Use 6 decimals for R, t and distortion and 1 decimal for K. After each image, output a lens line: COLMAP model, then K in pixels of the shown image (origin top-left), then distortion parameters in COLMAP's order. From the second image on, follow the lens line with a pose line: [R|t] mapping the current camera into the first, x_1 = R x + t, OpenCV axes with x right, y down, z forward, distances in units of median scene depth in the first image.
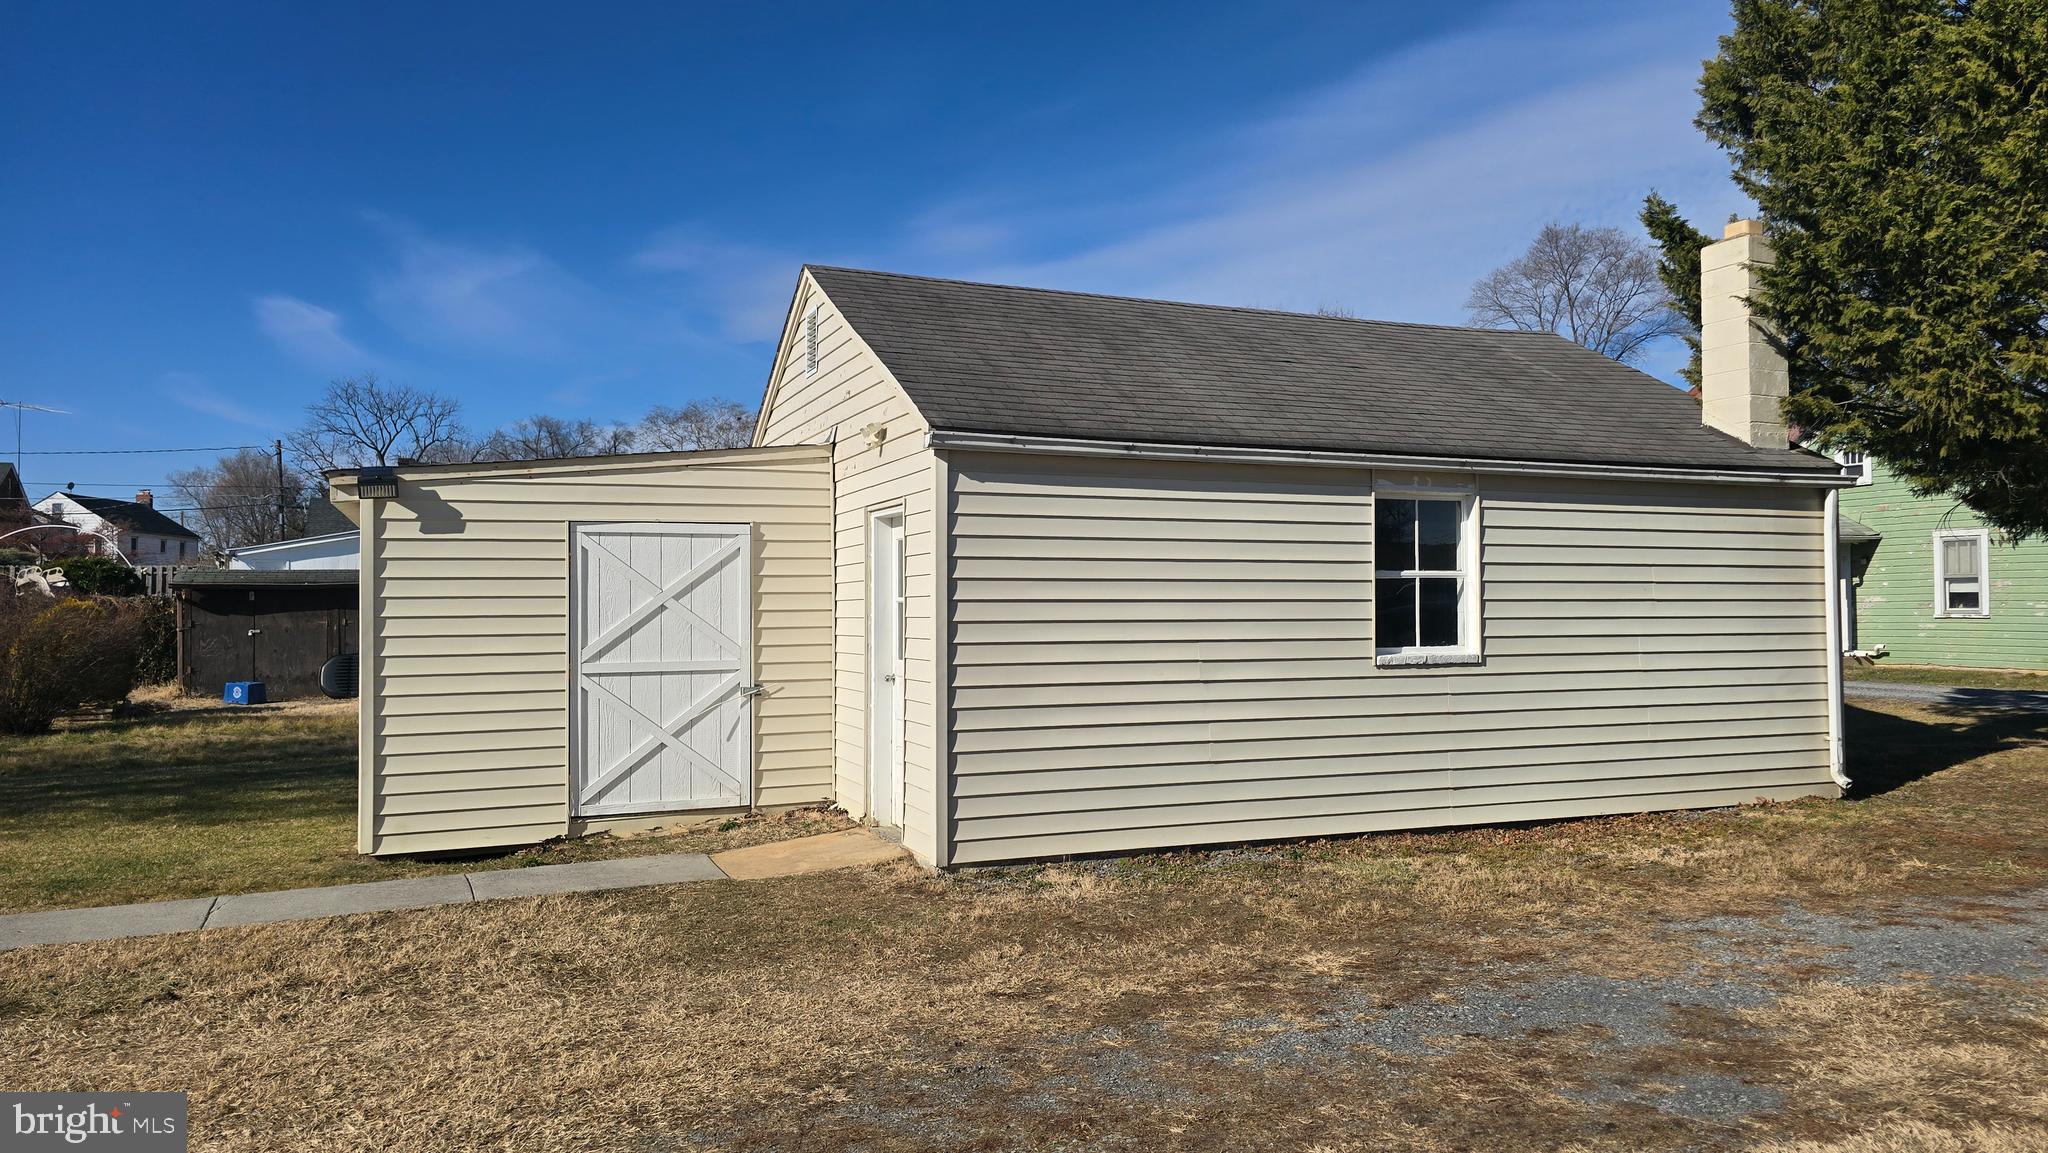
lens RADIAL K [[1362.9, 0, 1026.2], [0, 1362.9, 578.0], [0, 0, 1]] dist [0.055825, -0.011488]
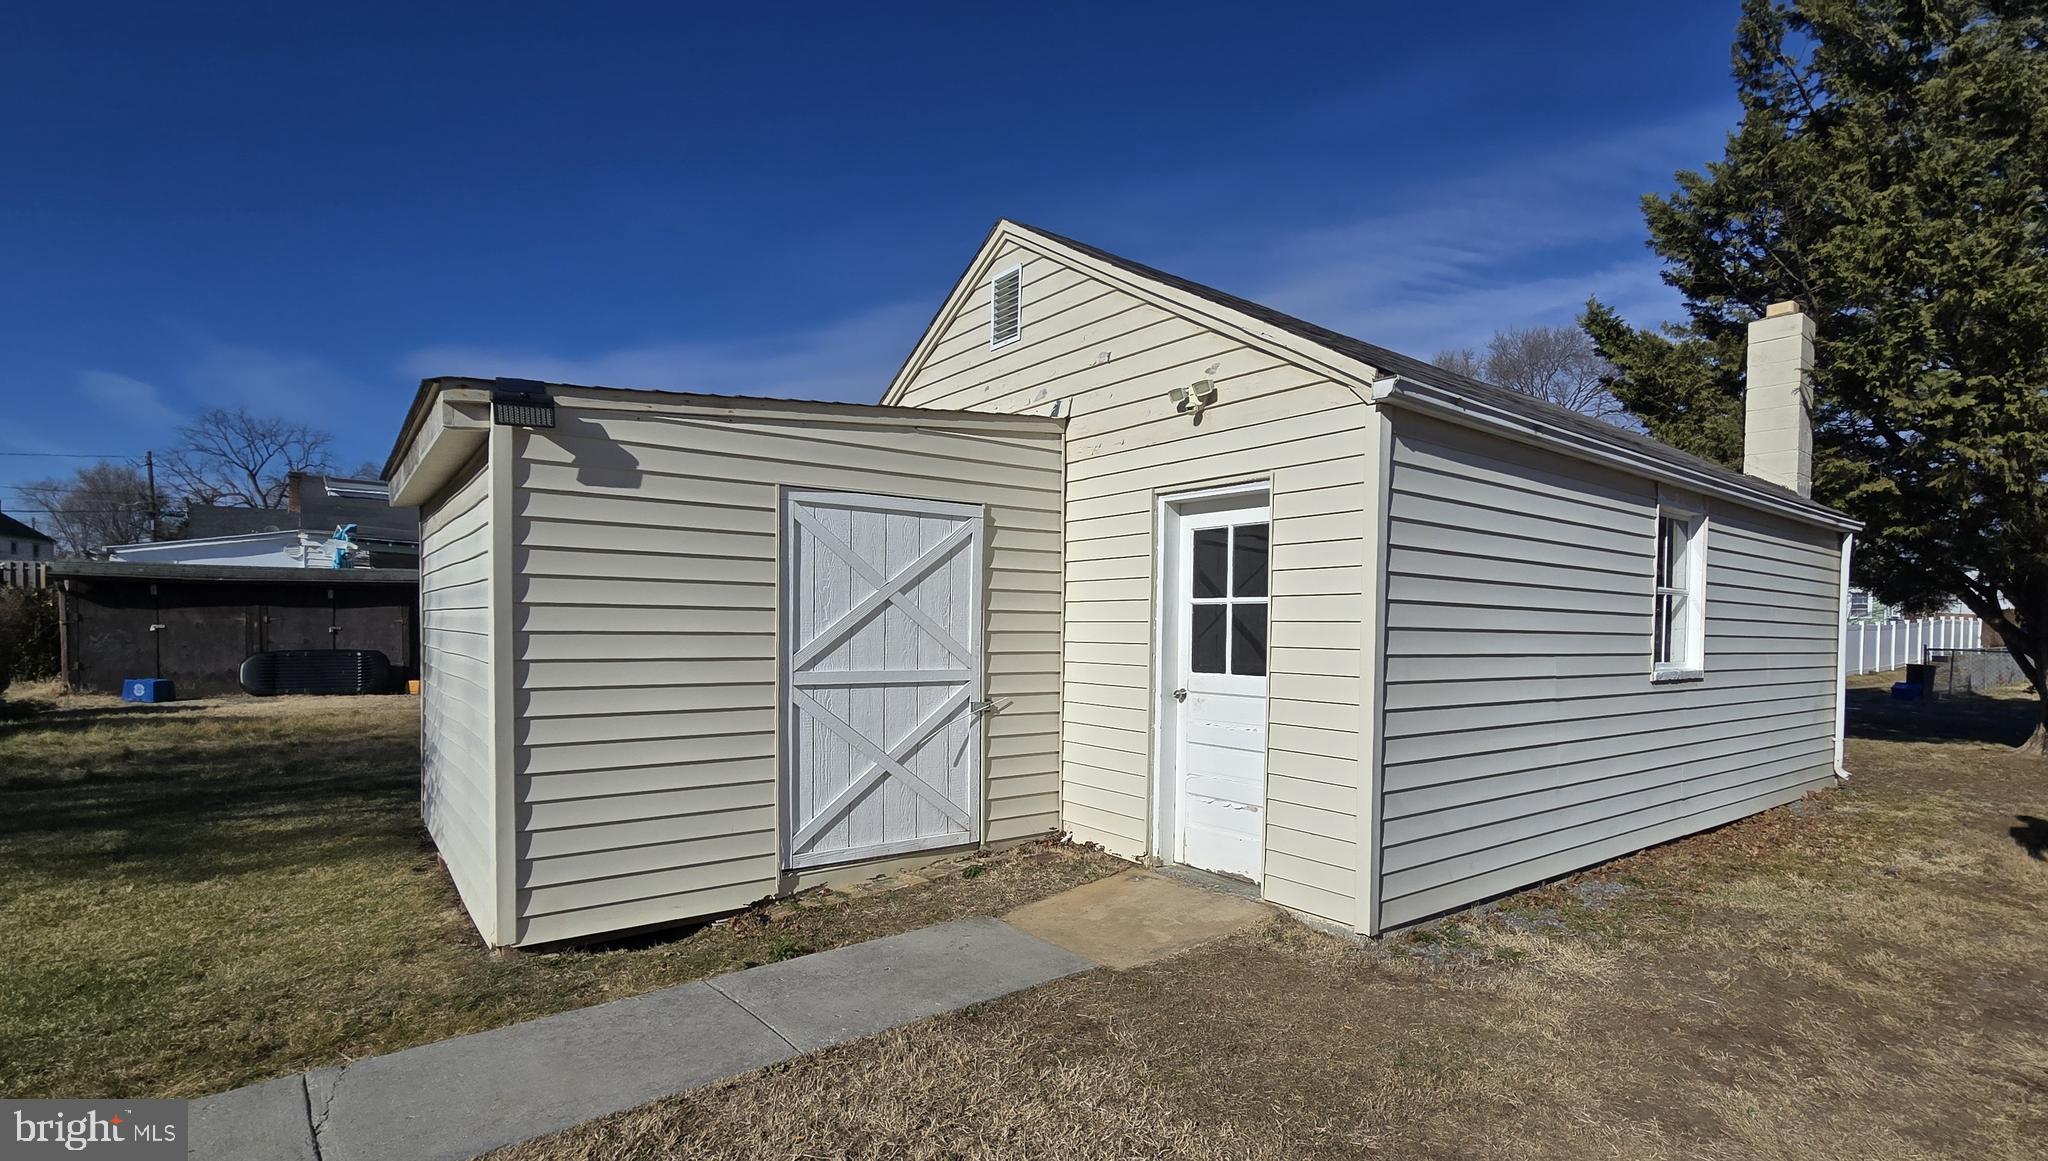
lens RADIAL K [[935.6, 0, 1070.2], [0, 935.6, 654.5], [0, 0, 1]] dist [-0.002451, 0.002497]
pose [[0.956802, 0.013322, 0.290434, -0.316352], [-0.027964, 0.998535, 0.046322, 0.022991], [-0.289391, -0.052442, 0.955773, 0.439111]]
